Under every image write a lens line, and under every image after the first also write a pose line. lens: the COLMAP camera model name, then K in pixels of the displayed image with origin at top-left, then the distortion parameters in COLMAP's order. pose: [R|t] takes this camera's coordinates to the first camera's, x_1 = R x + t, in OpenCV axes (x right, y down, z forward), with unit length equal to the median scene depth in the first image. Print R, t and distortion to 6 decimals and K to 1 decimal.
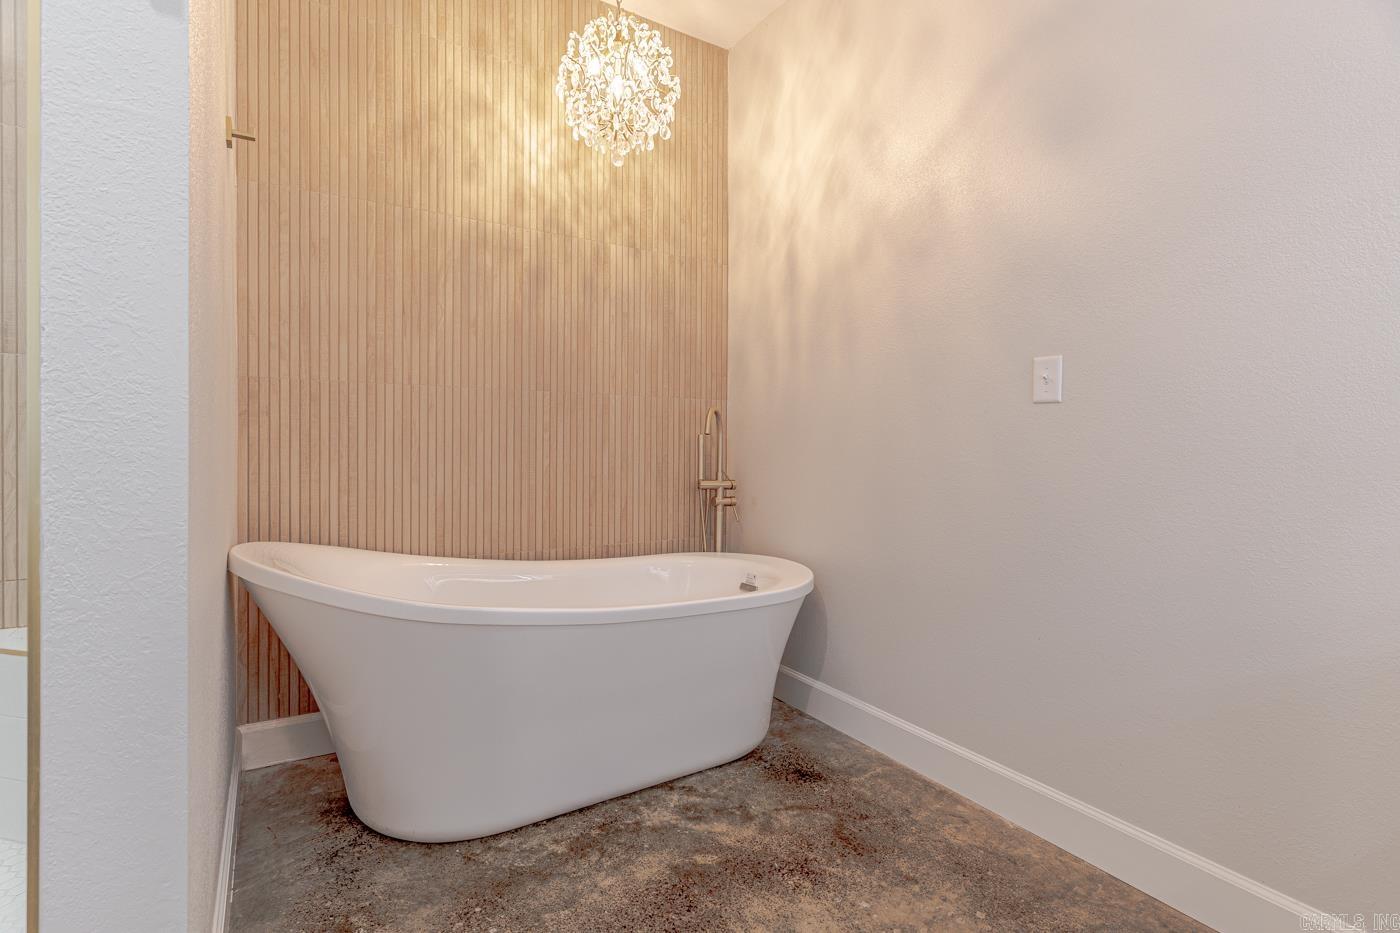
lens RADIAL K [[672.1, 0, 699.7], [0, 672.1, 459.3], [0, 0, 1]] dist [0.003205, 0.000749]
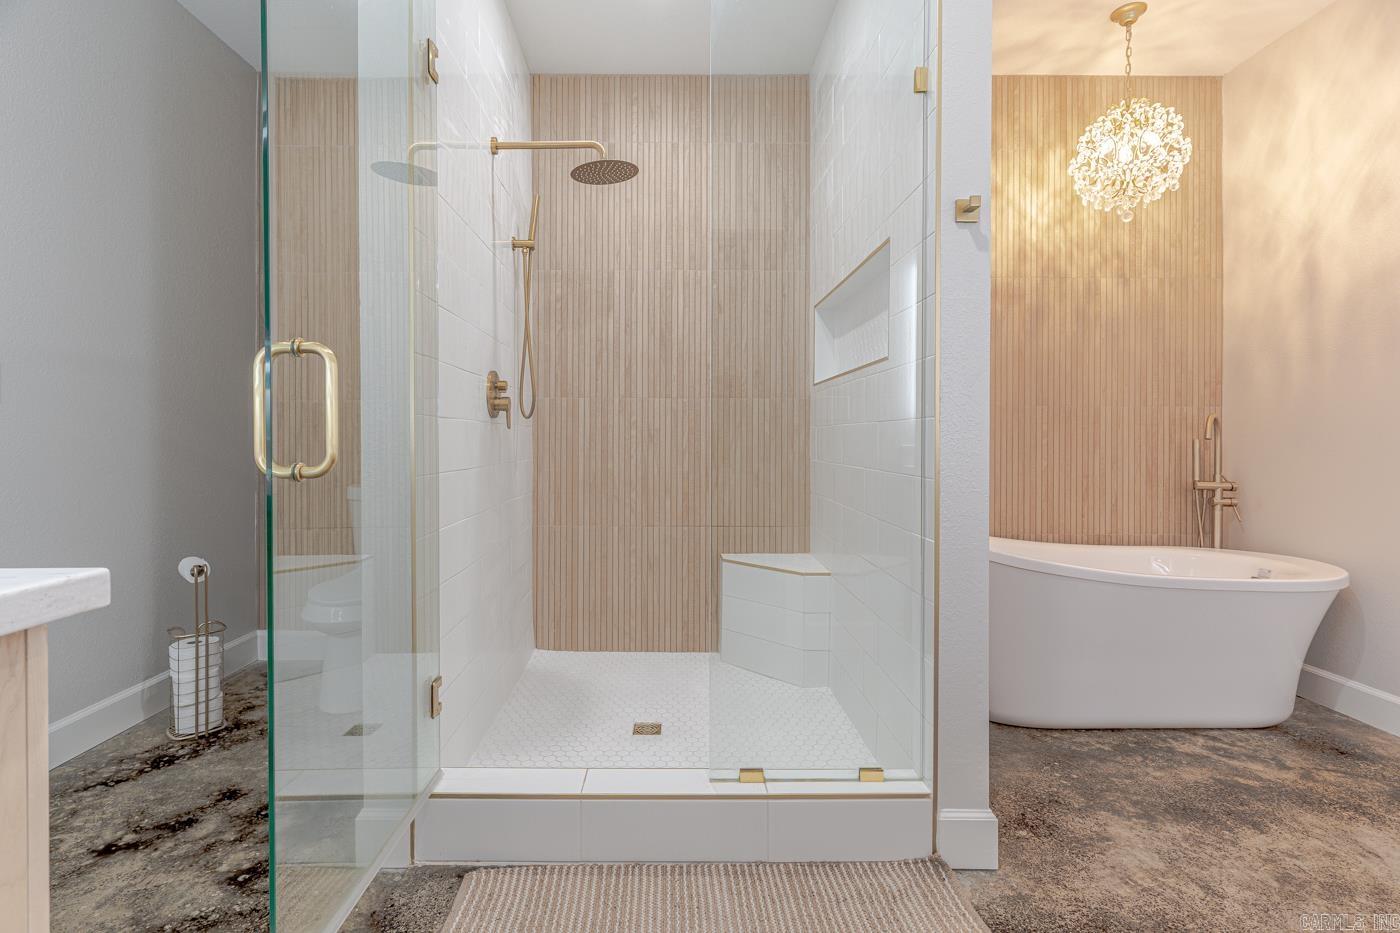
lens RADIAL K [[672.1, 0, 679.0], [0, 672.1, 450.3], [0, 0, 1]] dist [0.003205, 0.000749]
pose [[0.847535, -0.000665, -0.530739, -0.141138], [-0.008896, 0.999841, -0.015458, 0.005729], [0.530665, 0.017822, 0.847394, -0.403972]]
